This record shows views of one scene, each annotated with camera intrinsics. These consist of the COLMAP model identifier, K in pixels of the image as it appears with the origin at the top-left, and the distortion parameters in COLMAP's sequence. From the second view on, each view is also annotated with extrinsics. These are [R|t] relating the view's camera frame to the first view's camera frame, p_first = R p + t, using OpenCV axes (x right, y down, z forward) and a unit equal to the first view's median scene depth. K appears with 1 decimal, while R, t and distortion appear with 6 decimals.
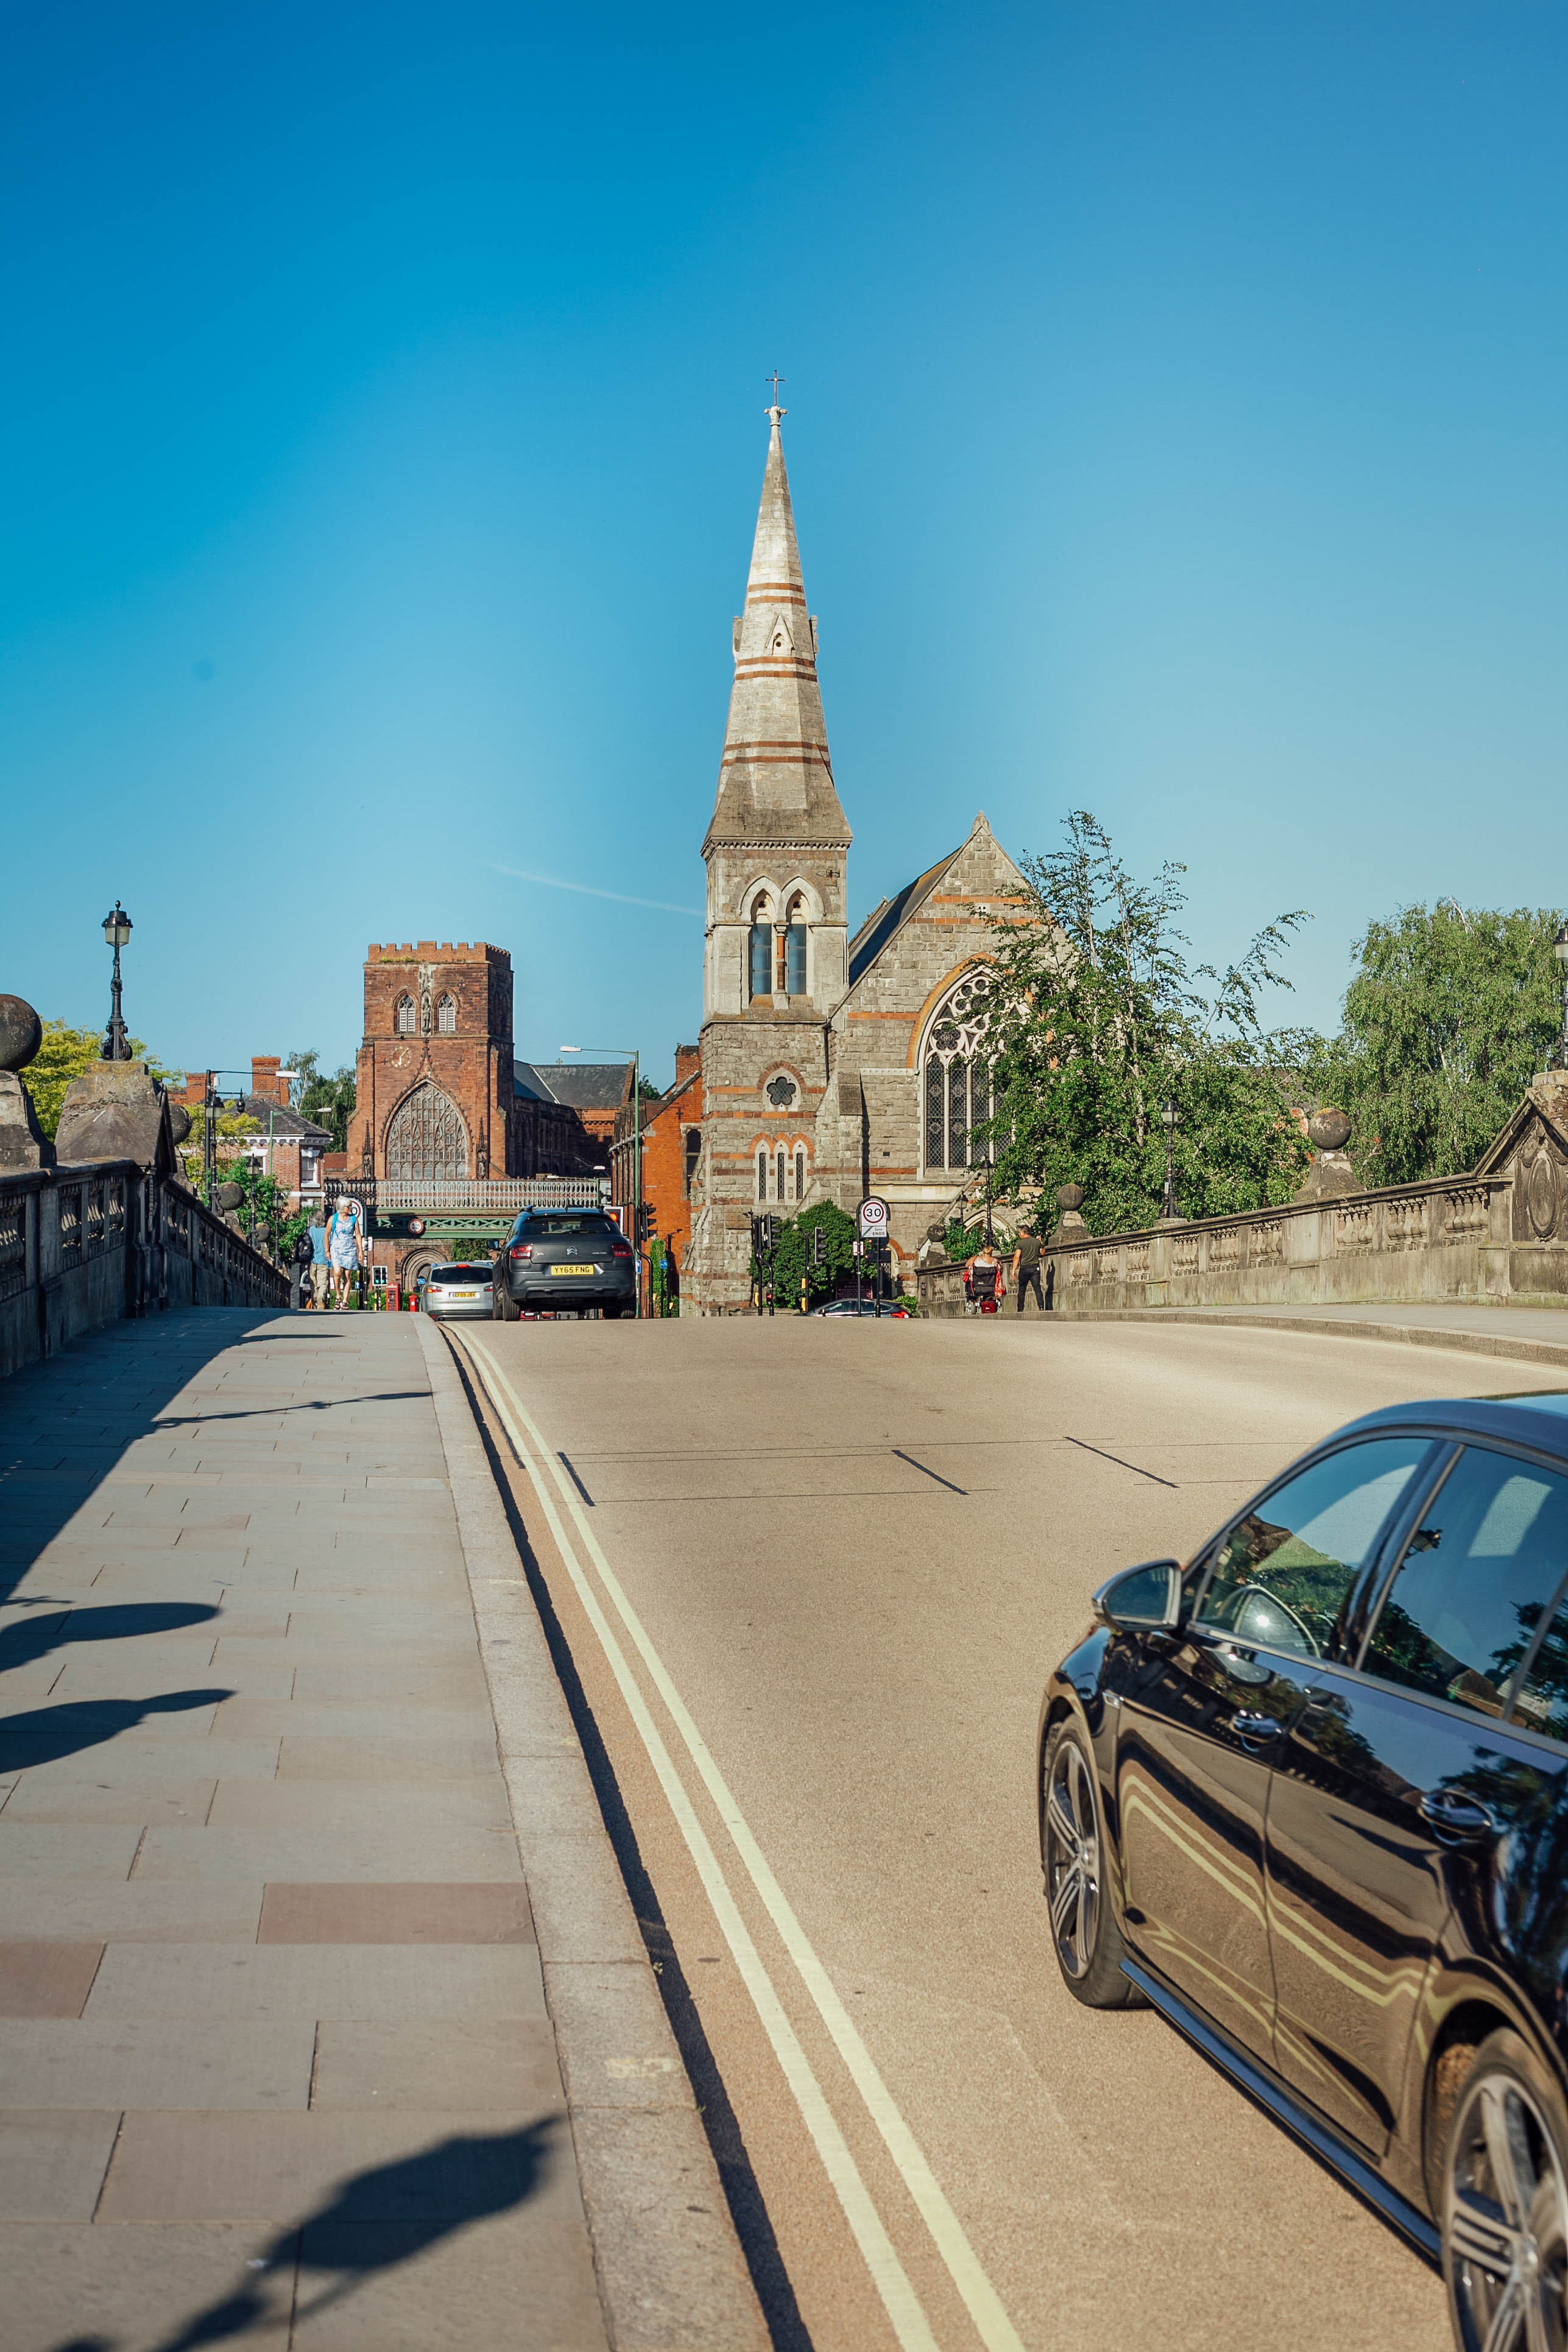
lens RADIAL K [[3407.3, 0, 830.2], [0, 3407.3, 1175.1], [0, 0, 1]] dist [-0.085234, -0.111054]
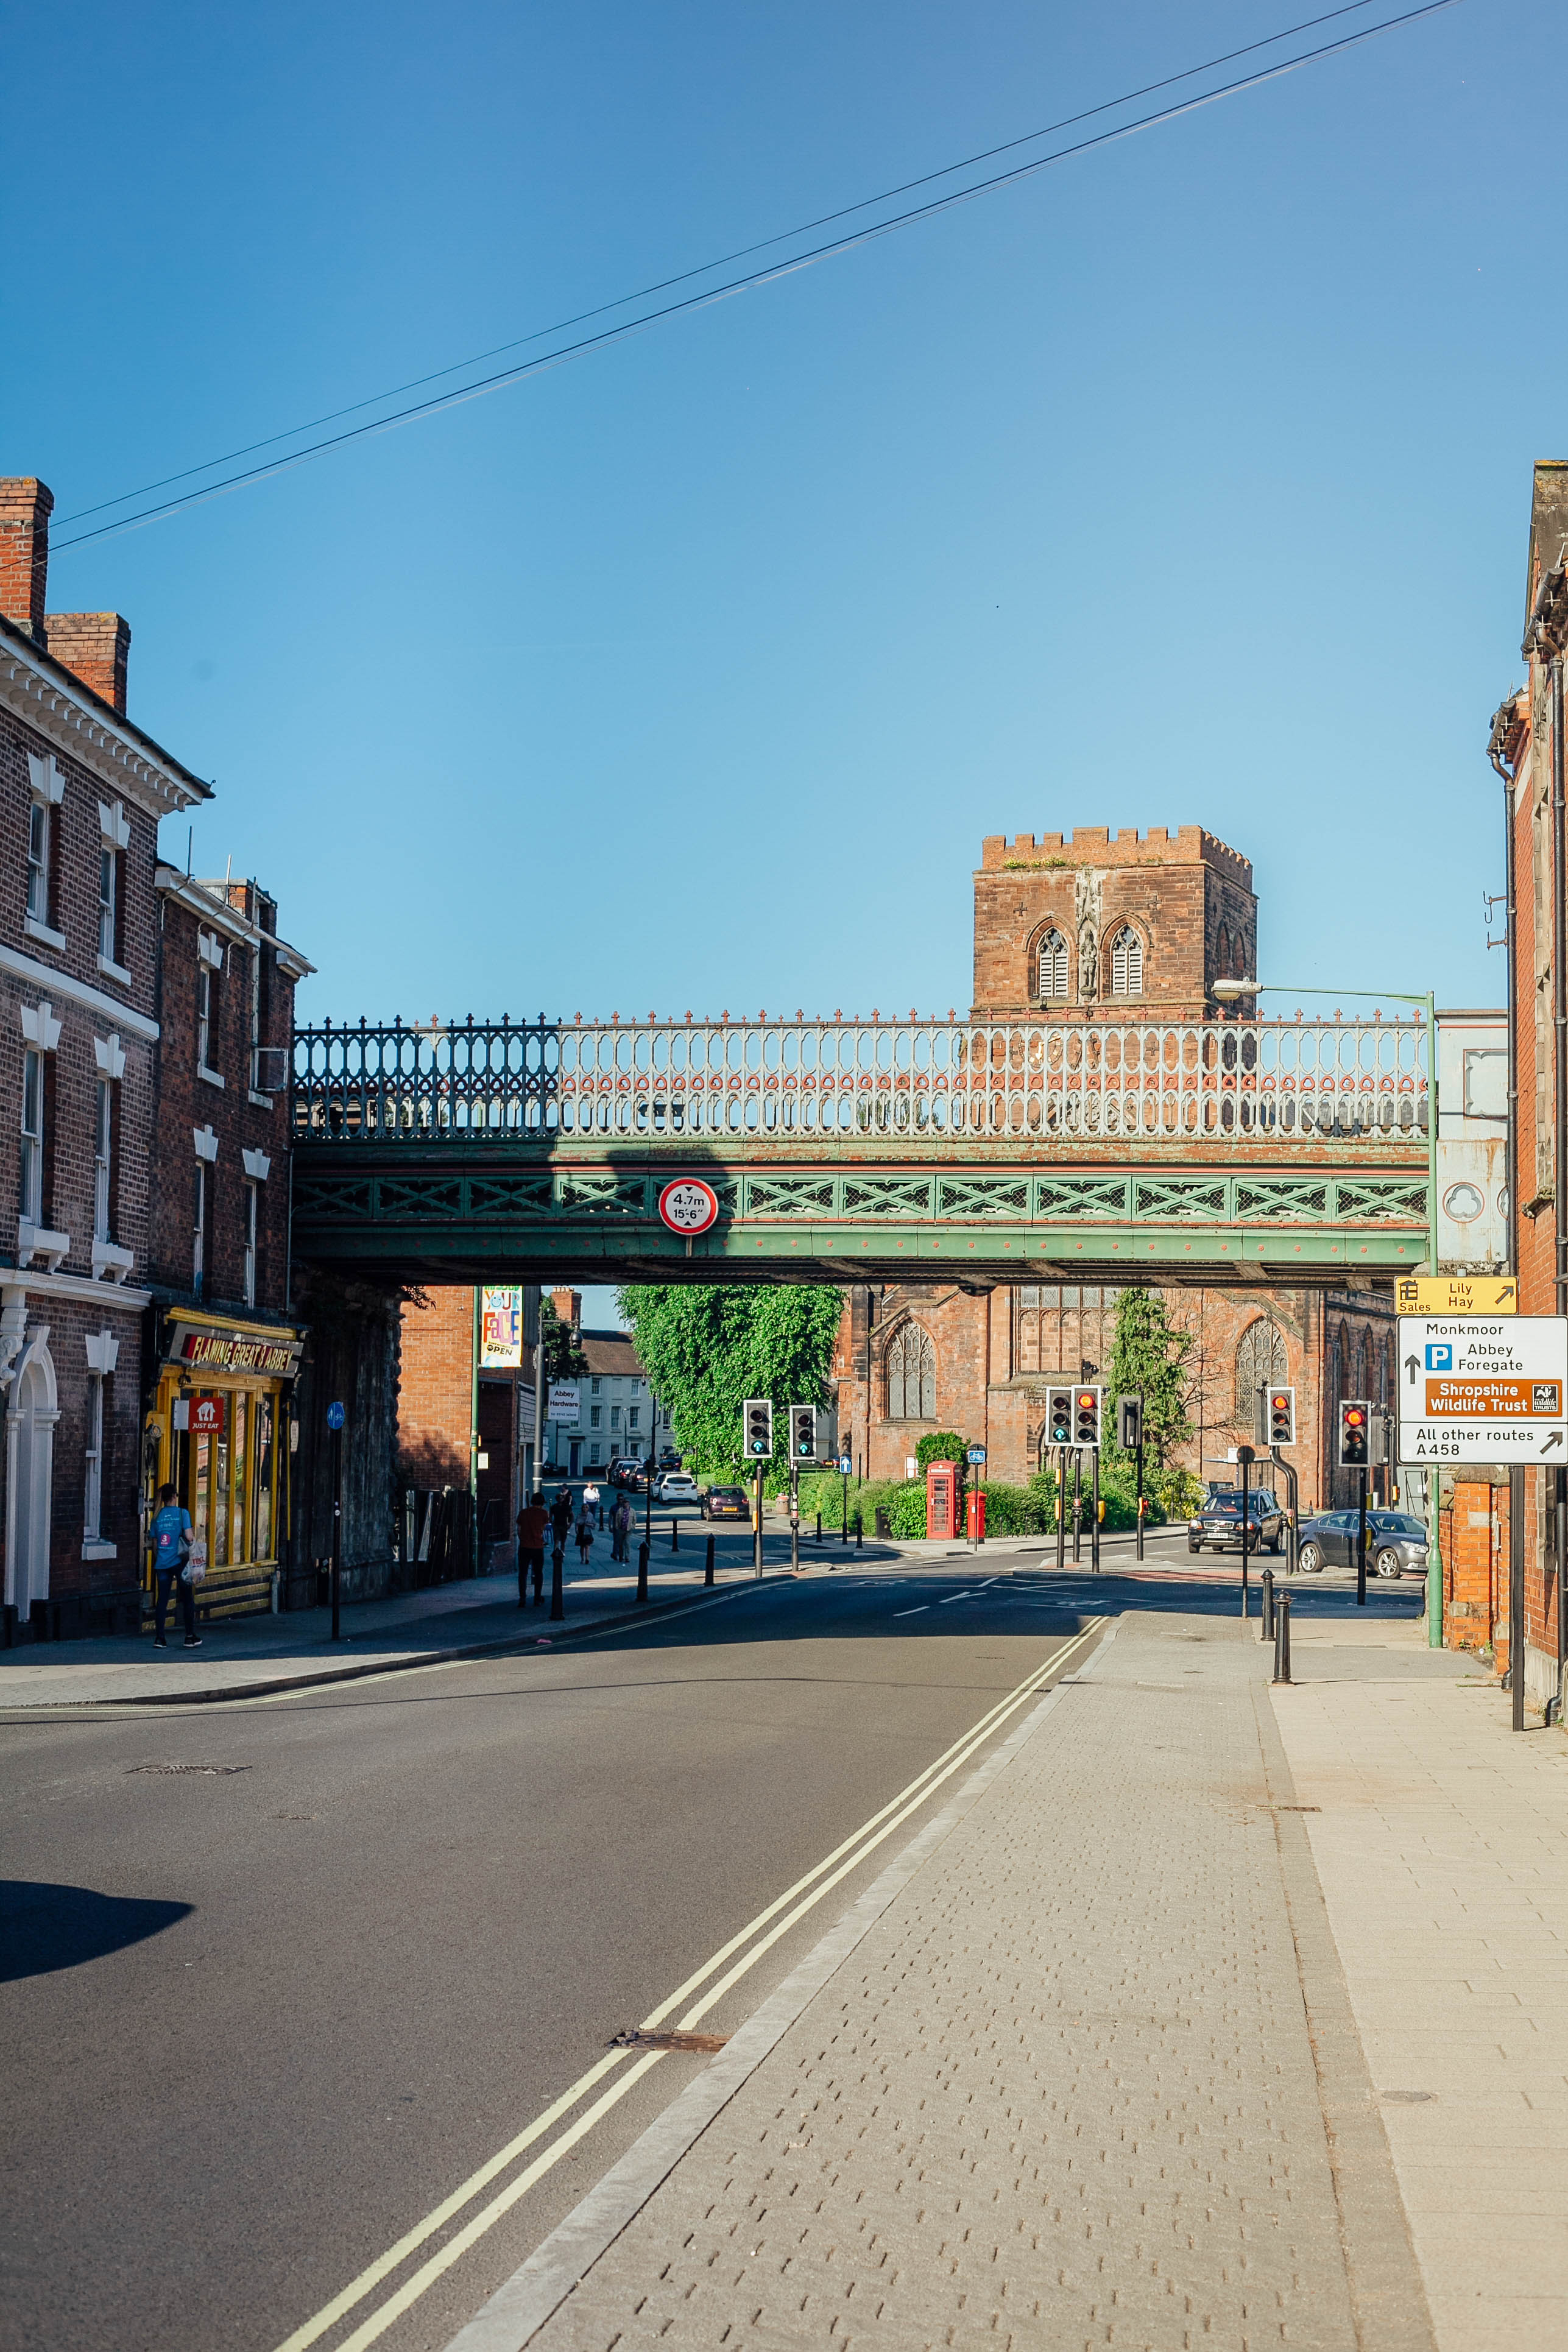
lens RADIAL K [[3407.3, 0, 830.2], [0, 3407.3, 1175.1], [0, 0, 1]] dist [-0.085234, -0.111054]
pose [[0.971838, -0.007614, -0.235526, -0.033111], [-0.006426, 0.998250, -0.058787, 0.017236], [0.235561, 0.058645, 0.970089, 0.477281]]
